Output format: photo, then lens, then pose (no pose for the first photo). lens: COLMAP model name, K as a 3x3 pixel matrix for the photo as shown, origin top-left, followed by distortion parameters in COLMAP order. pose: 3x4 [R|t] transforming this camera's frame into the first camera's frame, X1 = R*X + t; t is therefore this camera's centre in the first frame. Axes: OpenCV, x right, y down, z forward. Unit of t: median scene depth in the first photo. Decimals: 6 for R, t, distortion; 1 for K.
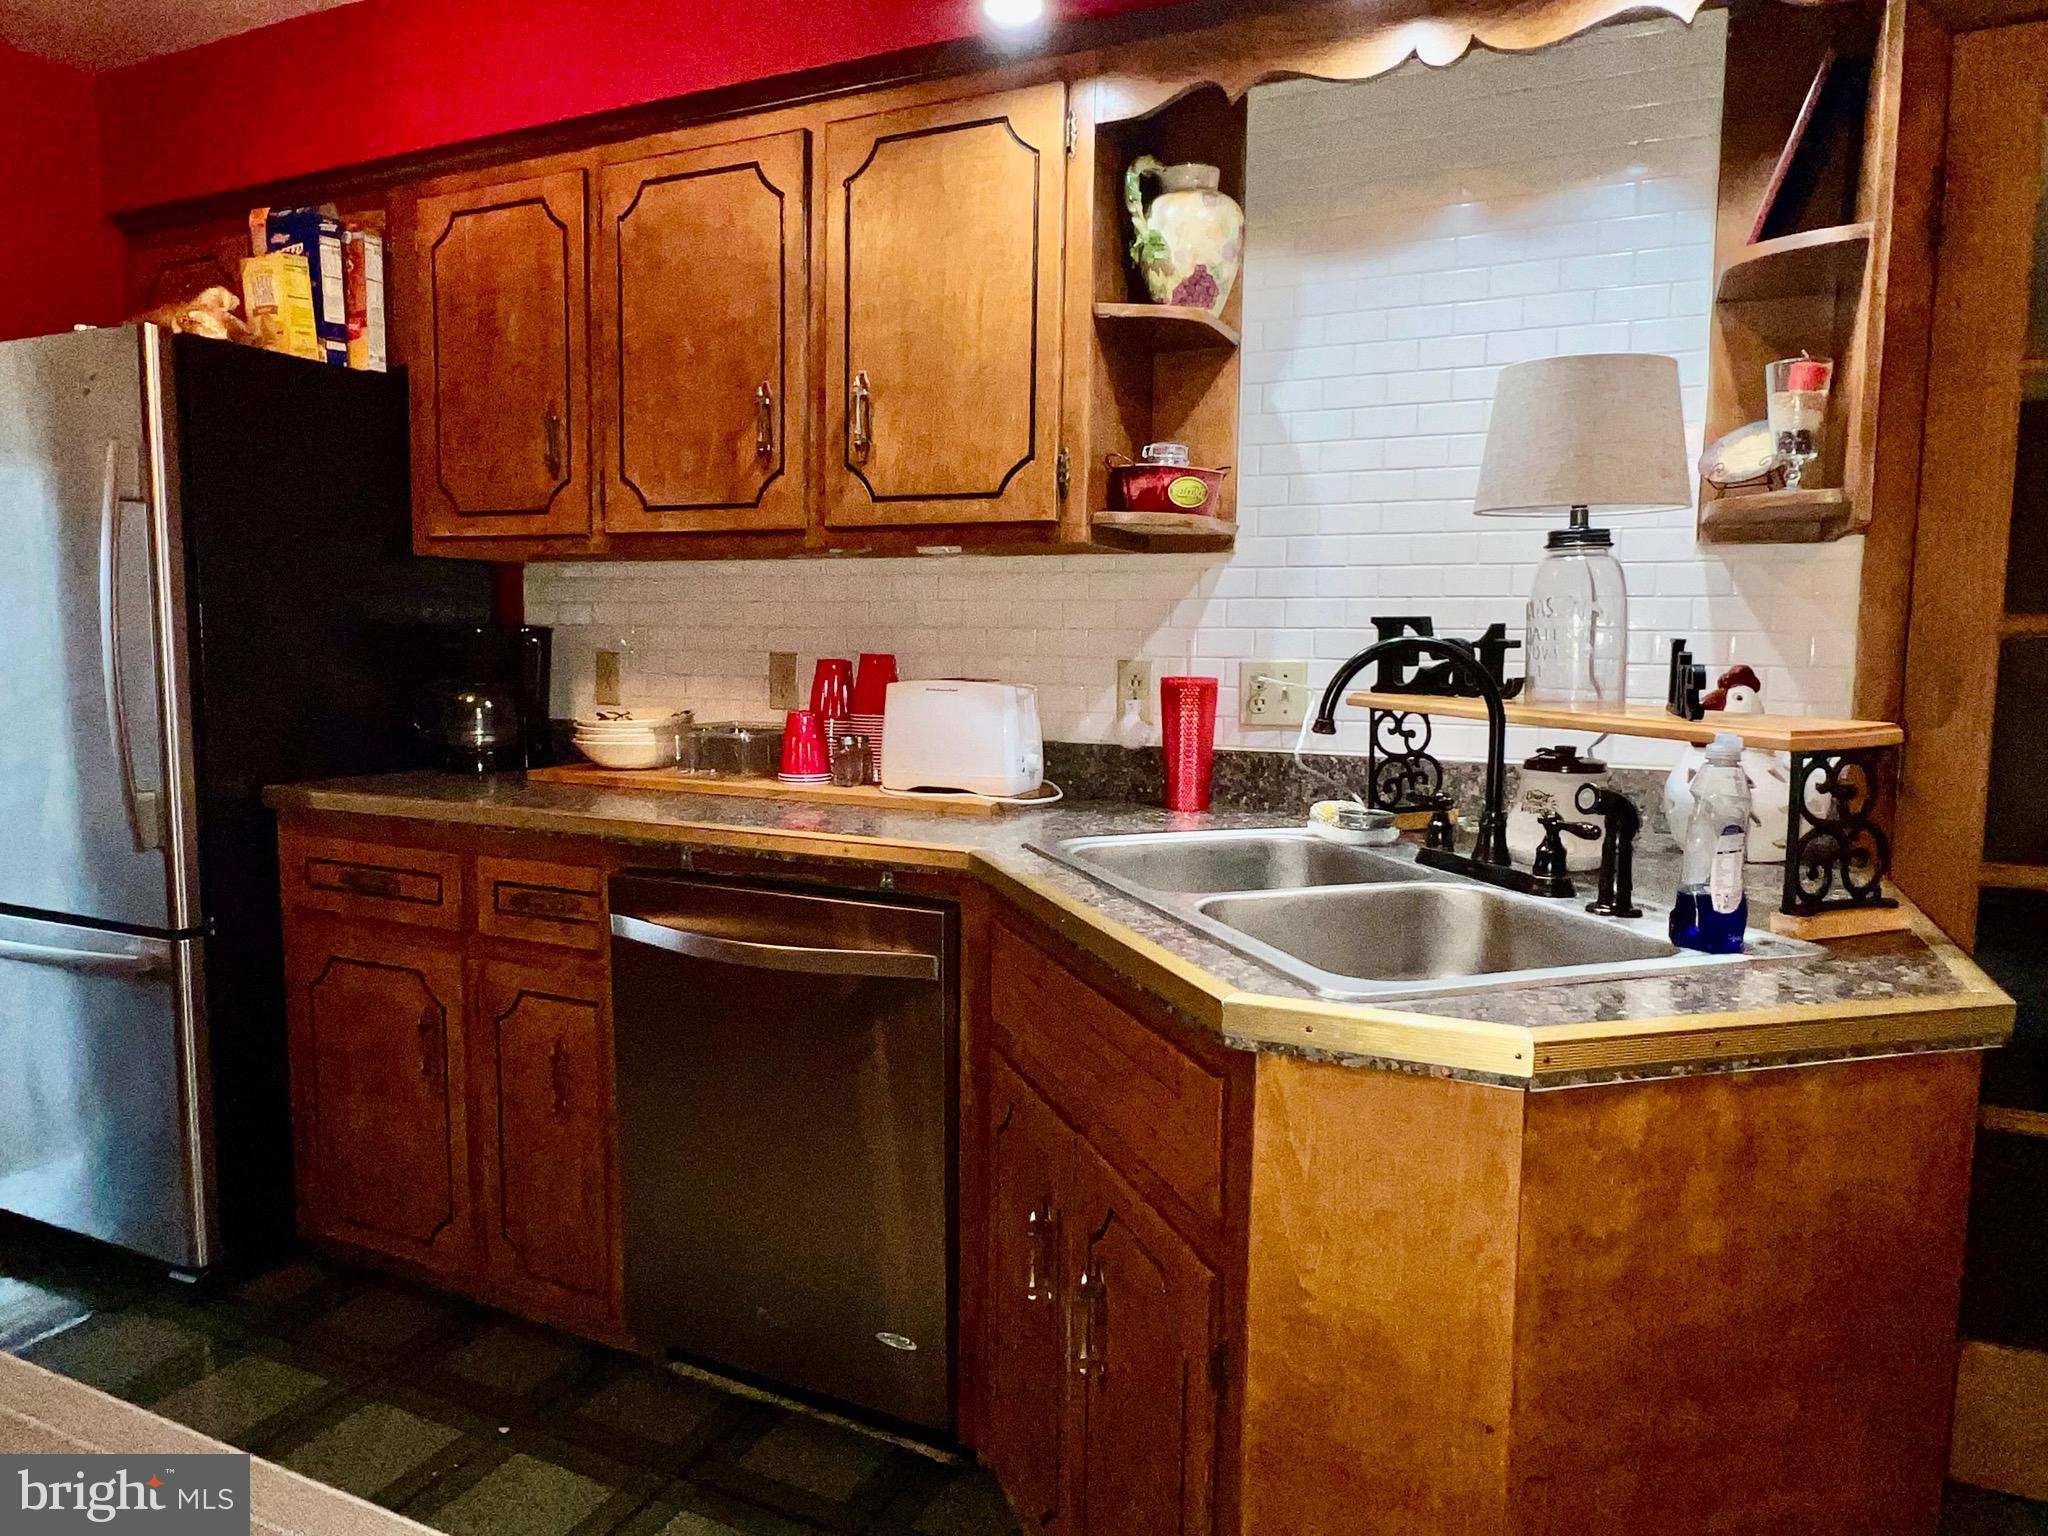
lens RADIAL K [[1273.3, 0, 1023.8], [0, 1273.3, 756.7], [0, 0, 1]] dist [0.002052, 0.000429]
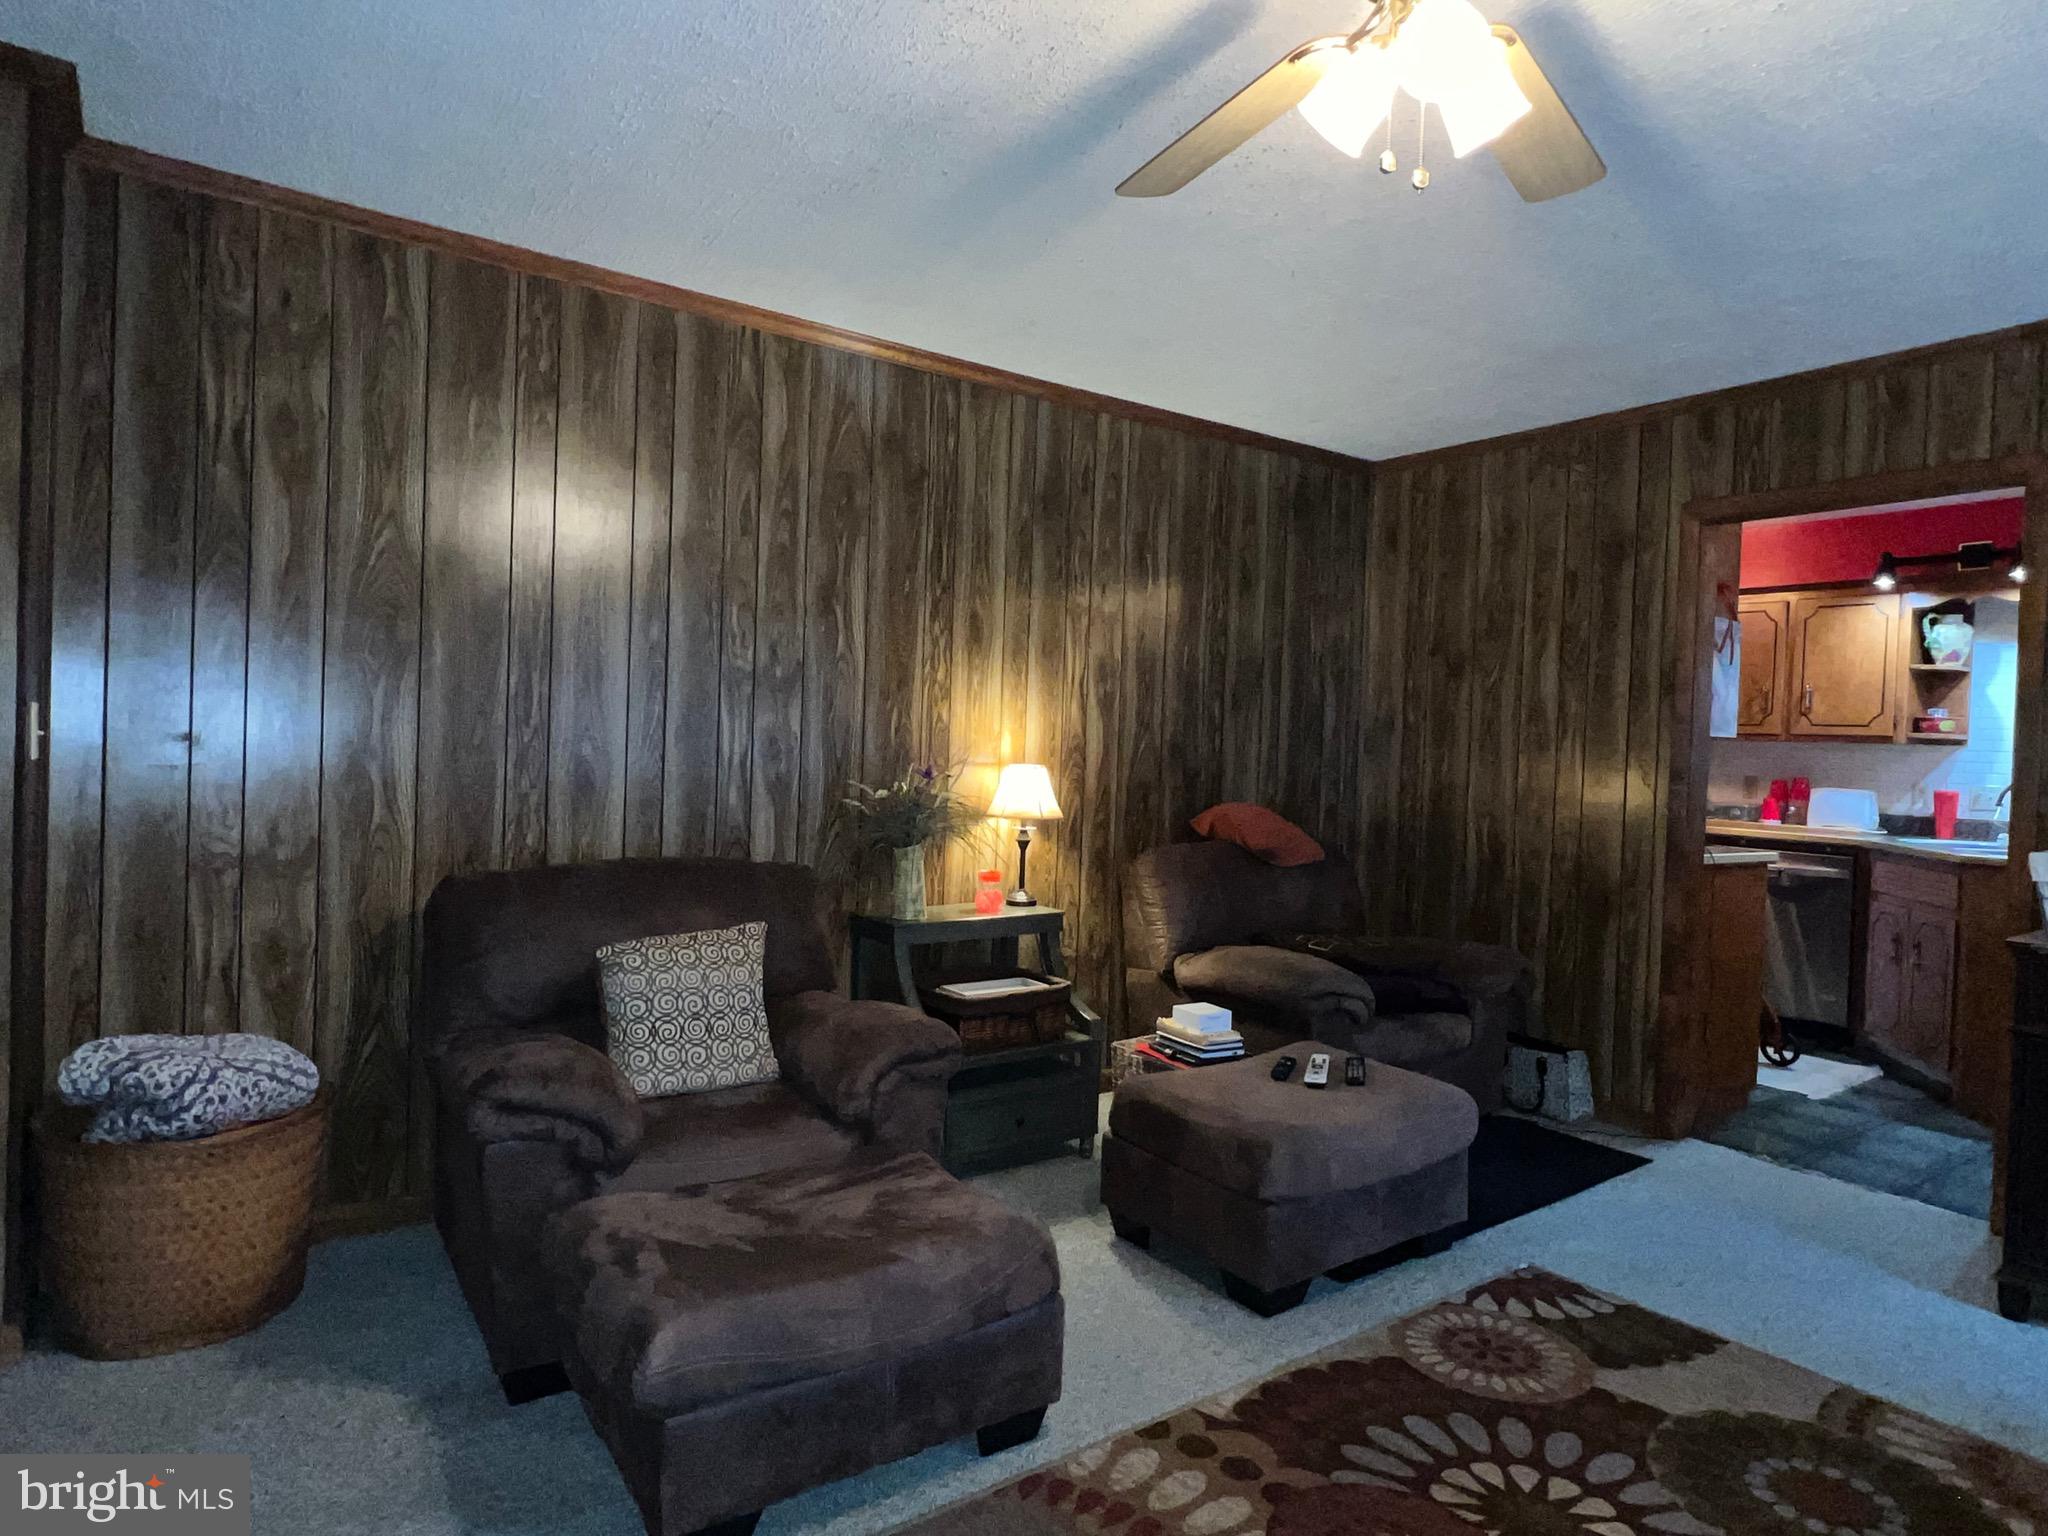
lens RADIAL K [[1156.6, 0, 1027.5], [0, 1156.6, 759.9], [0, 0, 1]] dist [-0.007209, -0.000324]
pose [[0.867465, 0.032922, -0.496407, -0.363198], [-0.077491, 0.994571, -0.069454, 0.199060], [0.491426, 0.098716, 0.865307, -2.159732]]
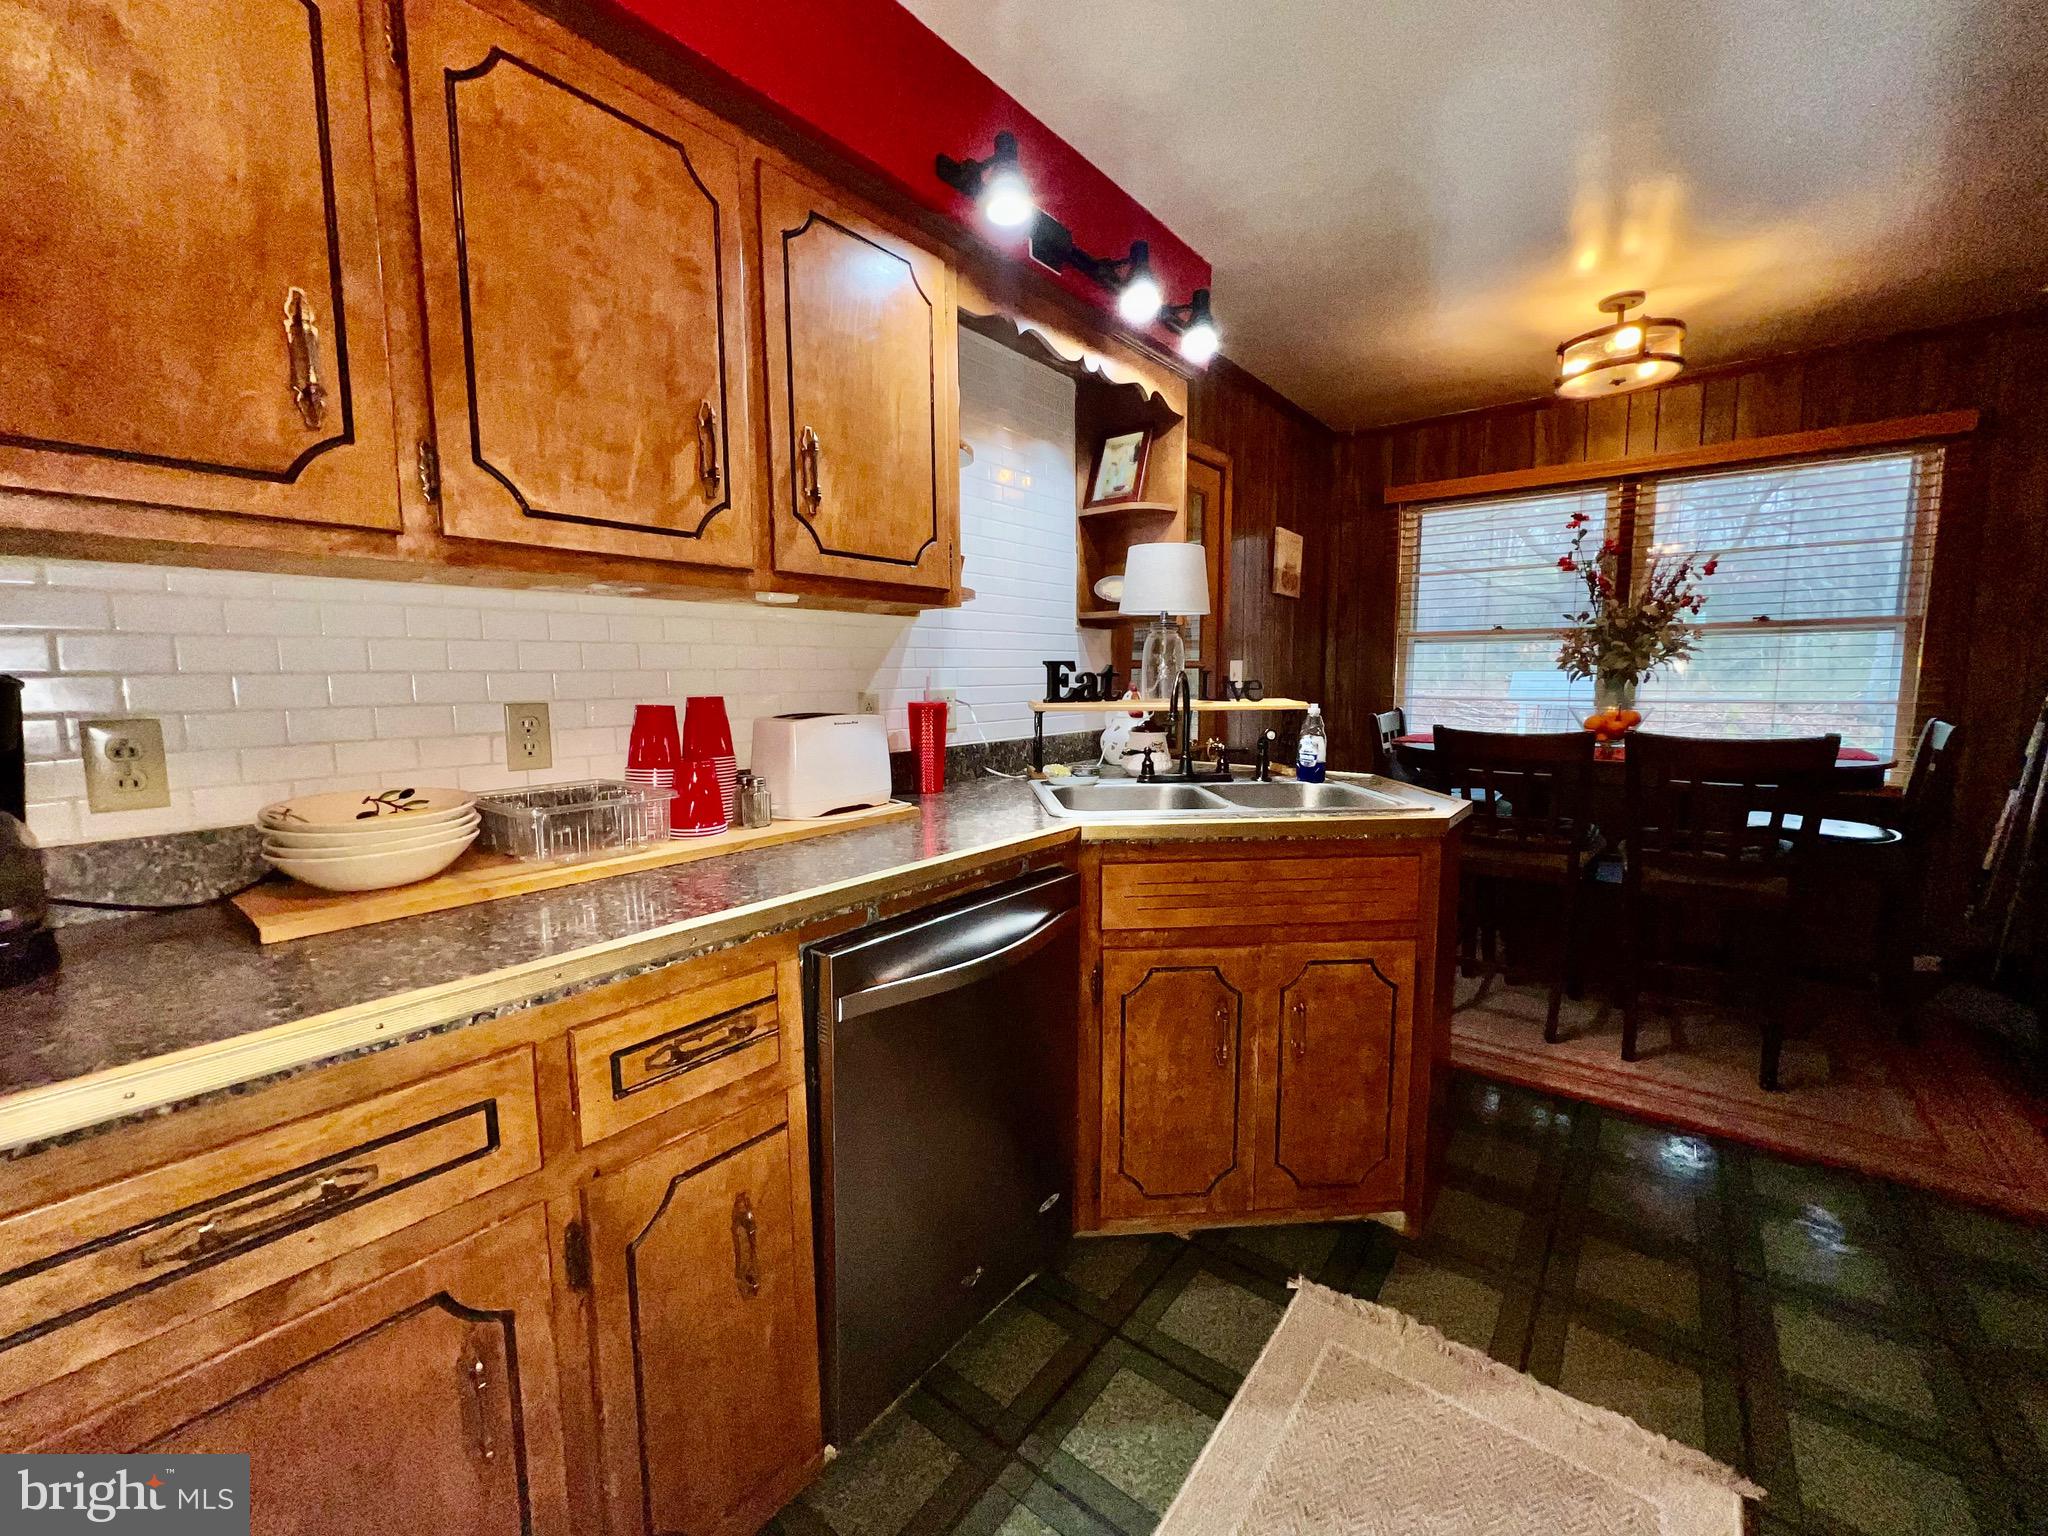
lens RADIAL K [[825.3, 0, 1021.5], [0, 825.3, 763.5], [0, 0, 1]] dist [-0.001481, -0.000101]
pose [[0.235471, -0.120069, 0.964436, -0.768425], [0.104760, 0.989693, 0.097636, -0.074139], [-0.966219, 0.078044, 0.245622, 0.674700]]
